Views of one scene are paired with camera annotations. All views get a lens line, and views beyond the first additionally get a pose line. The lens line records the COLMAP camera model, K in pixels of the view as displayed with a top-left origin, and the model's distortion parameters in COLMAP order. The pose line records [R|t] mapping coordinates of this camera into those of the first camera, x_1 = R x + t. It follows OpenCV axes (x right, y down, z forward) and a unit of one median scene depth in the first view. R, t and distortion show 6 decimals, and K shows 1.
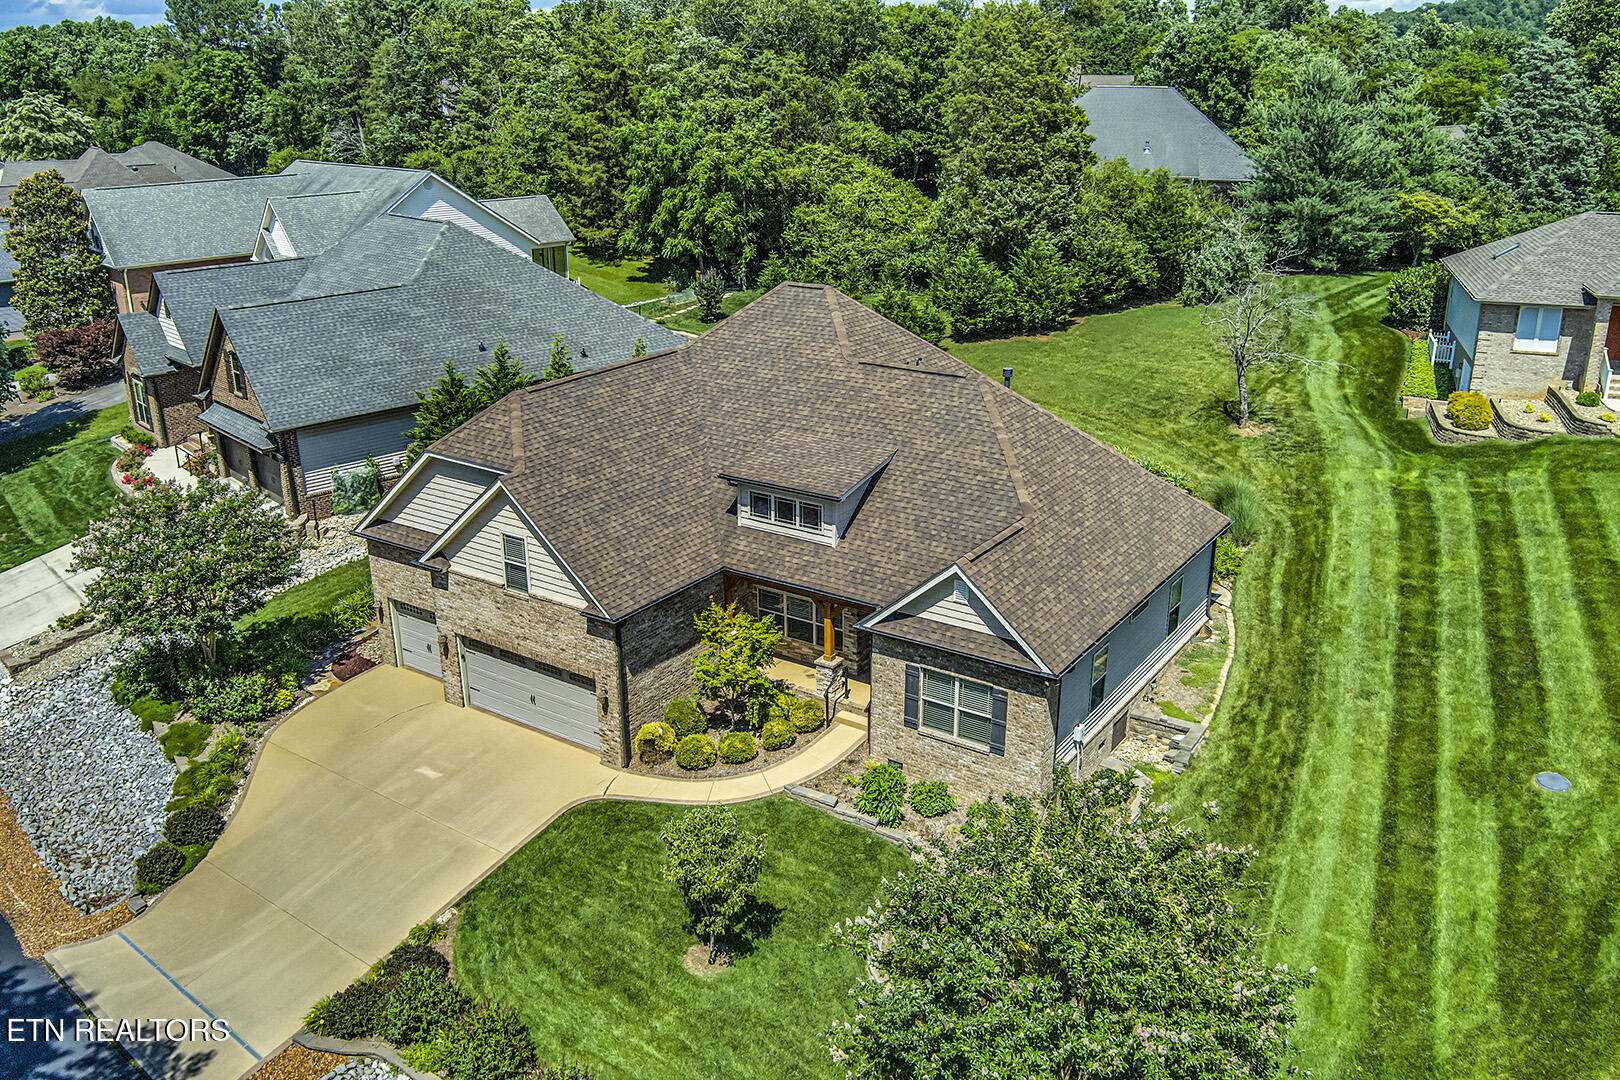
lens RADIAL K [[1281.8, 0, 810.0], [0, 1281.8, 540.0], [0, 0, 1]] dist [-0.064471, 0.001045]
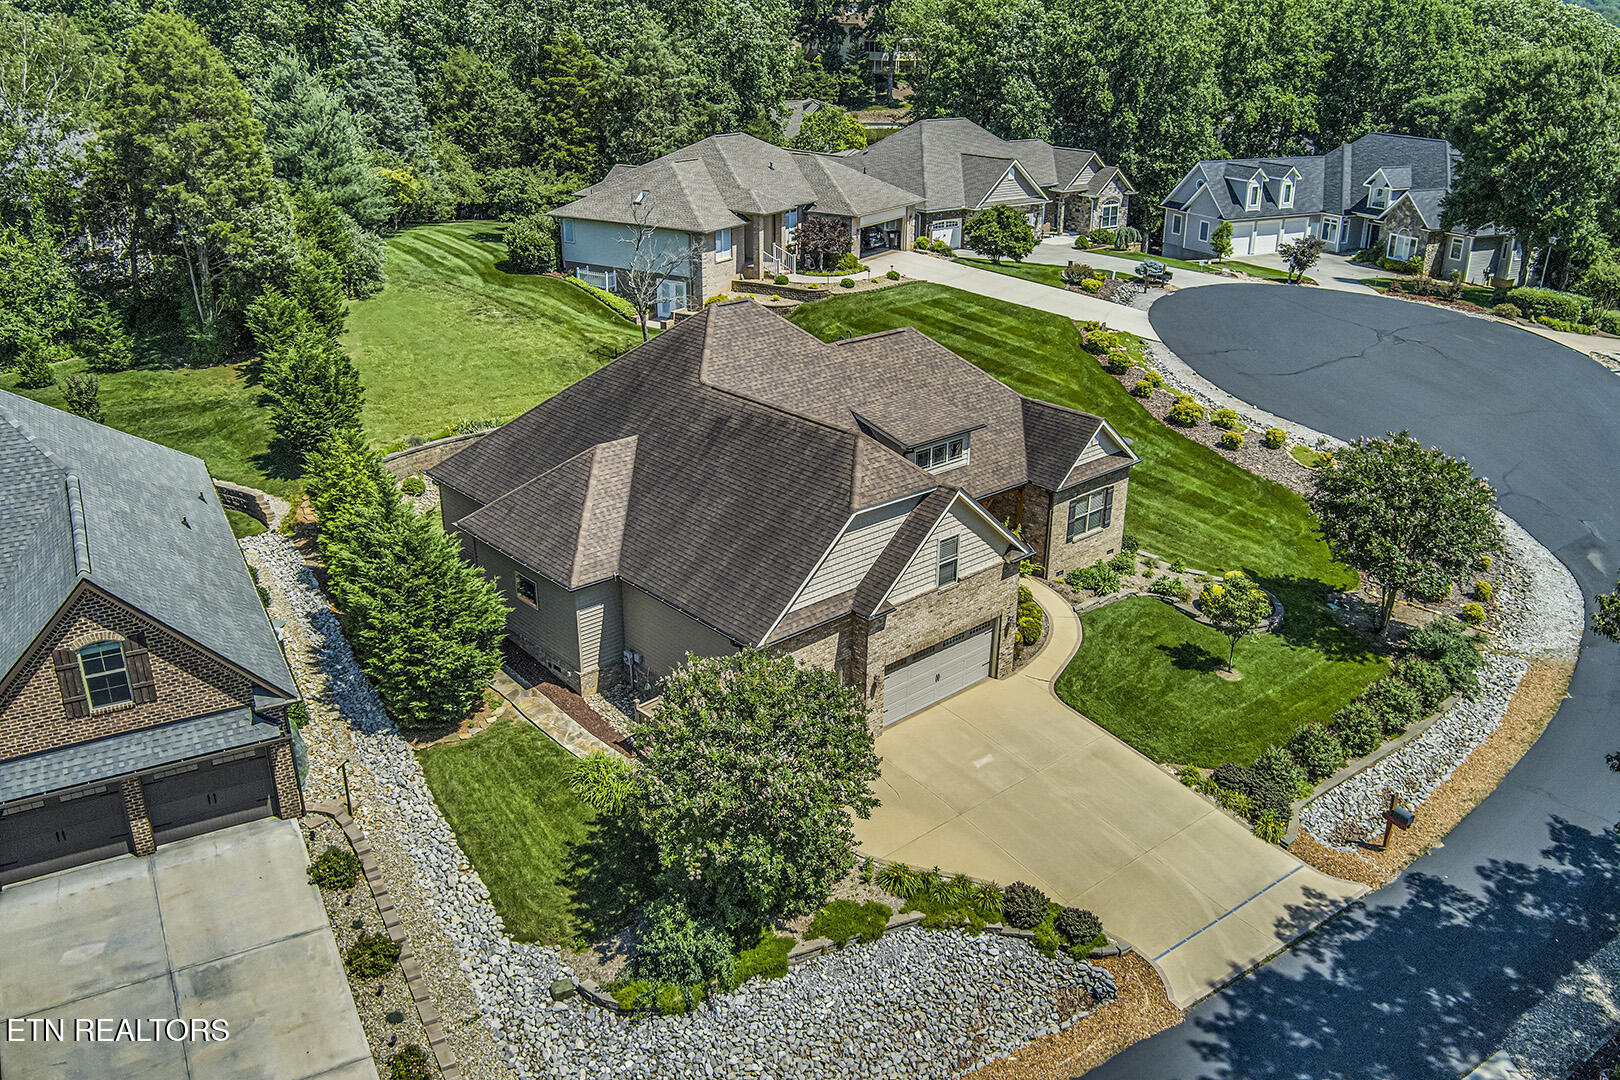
lens RADIAL K [[1281.8, 0, 810.0], [0, 1281.8, 540.0], [0, 0, 1]] dist [-0.064471, 0.001045]
pose [[0.244644, -0.364774, 0.898381, -1.299281], [0.323248, 0.904215, 0.279117, -0.363319], [-0.914144, 0.222115, 0.339123, 0.725049]]
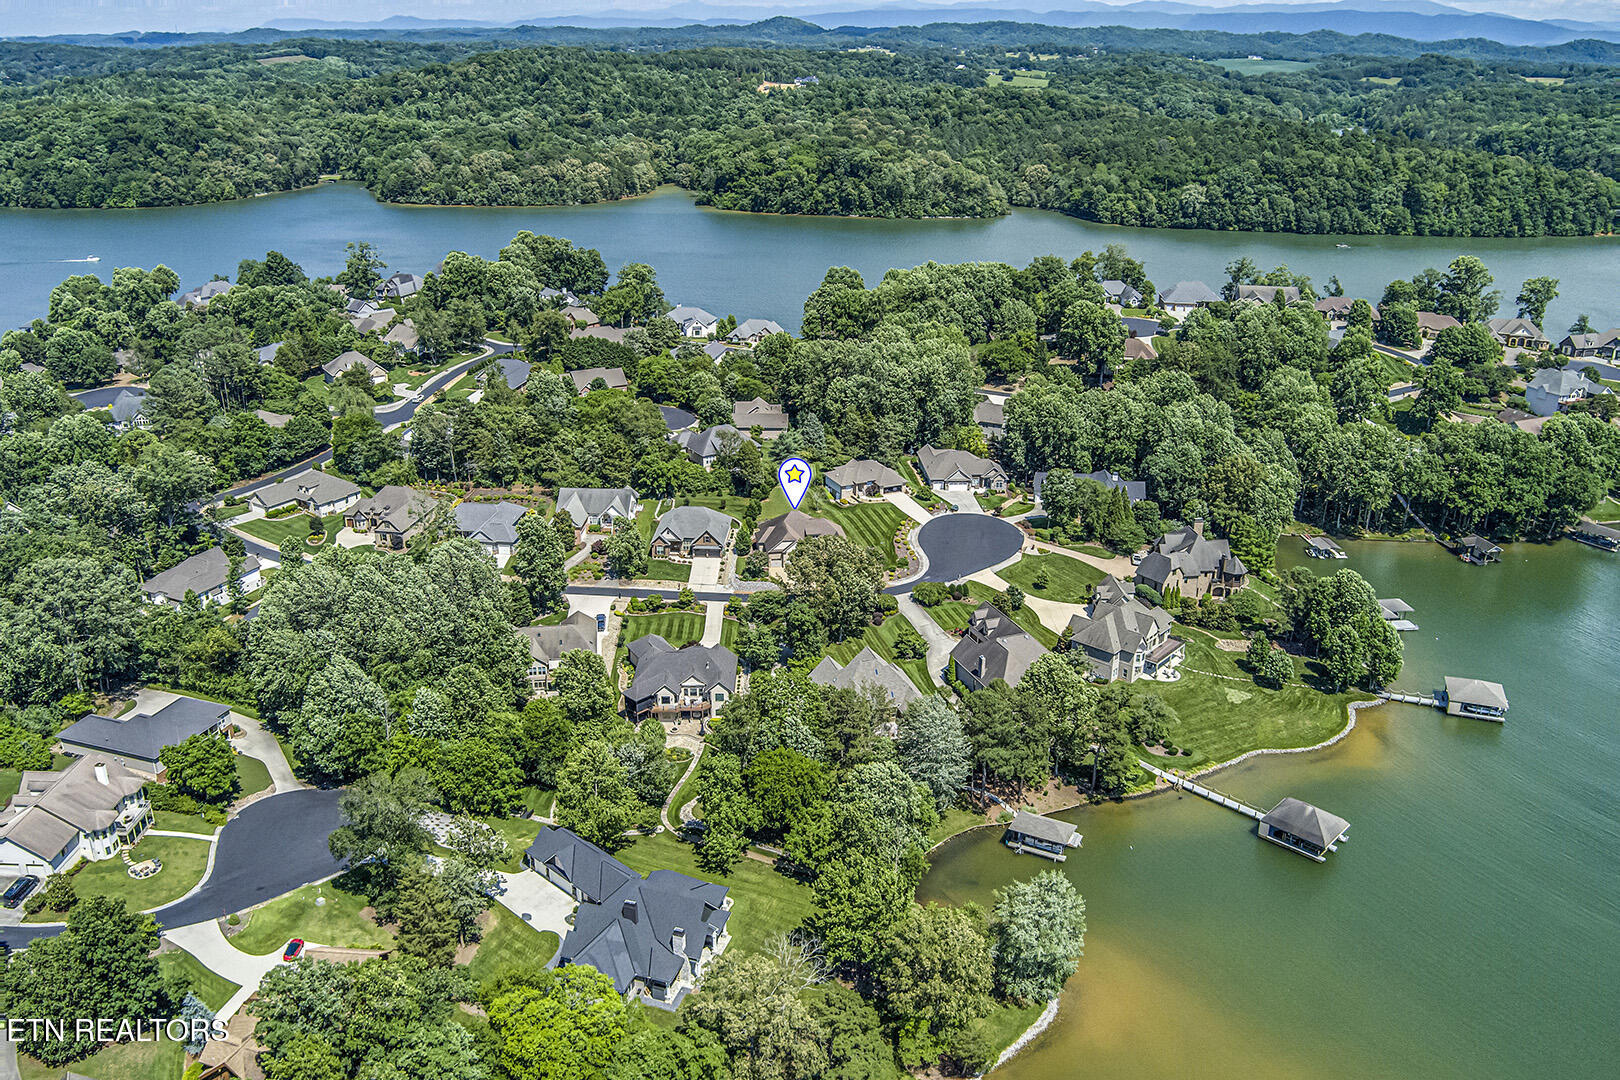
lens RADIAL K [[1281.8, 0, 810.0], [0, 1281.8, 540.0], [0, 0, 1]] dist [-0.064471, 0.001045]
pose [[0.727274, -0.229905, 0.646696, -5.763773], [0.233355, 0.968925, 0.082029, -0.740940], [-0.645459, 0.091253, 0.758324, -5.523074]]
